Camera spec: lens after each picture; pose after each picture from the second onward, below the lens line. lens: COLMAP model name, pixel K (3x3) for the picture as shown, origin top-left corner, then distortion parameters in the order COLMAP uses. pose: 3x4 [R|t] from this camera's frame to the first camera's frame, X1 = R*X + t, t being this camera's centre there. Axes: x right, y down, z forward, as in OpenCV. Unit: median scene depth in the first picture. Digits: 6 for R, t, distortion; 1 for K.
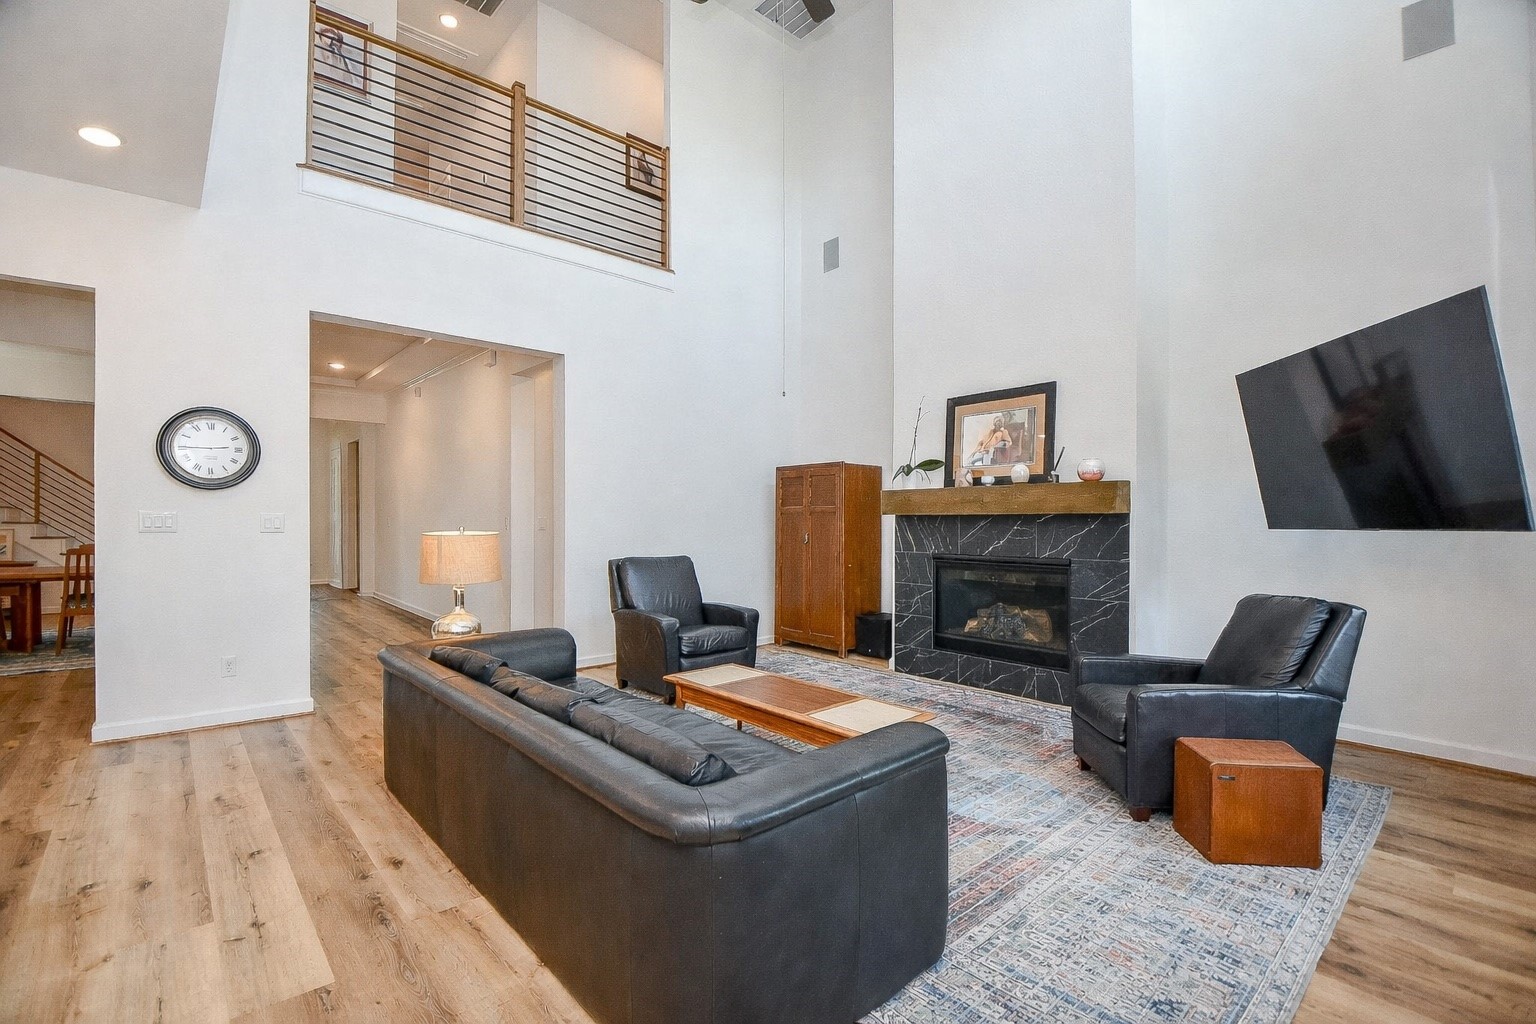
lens RADIAL K [[684.1, 0, 771.2], [0, 684.1, 519.5], [0, 0, 1]] dist [-0.001998, -0.011909]
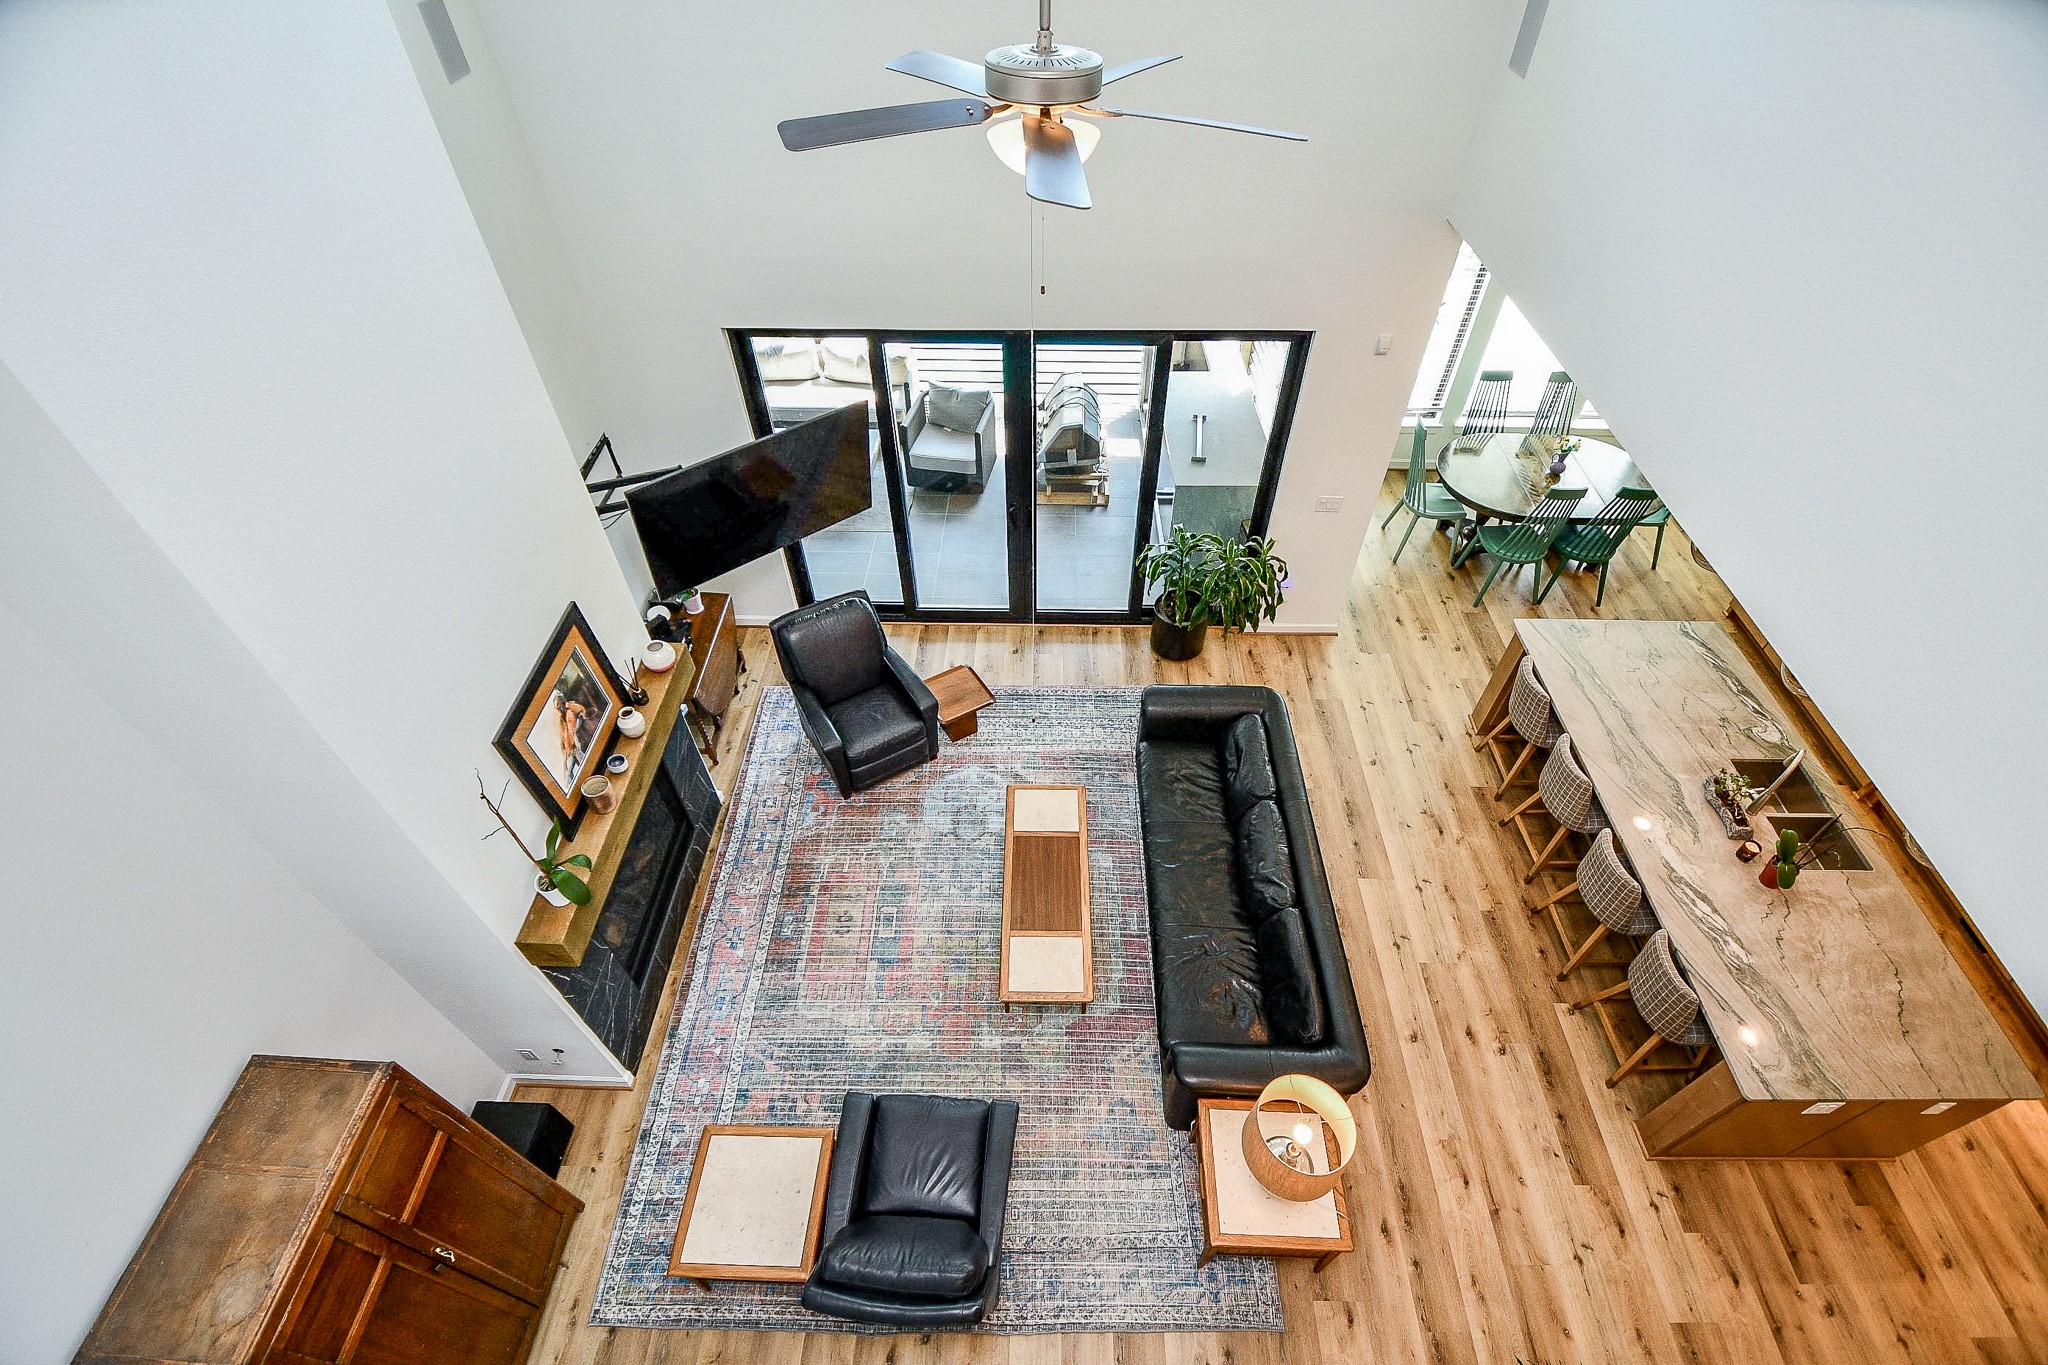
lens RADIAL K [[912.2, 0, 1028.3], [0, 912.2, 692.6], [0, 0, 1]] dist [-0.001998, -0.011909]
pose [[-0.723473, -0.498392, 0.477694, -0.386546], [0.002573, 0.690005, 0.723800, -0.781006], [-0.690348, 0.524879, -0.497918, 1.156833]]
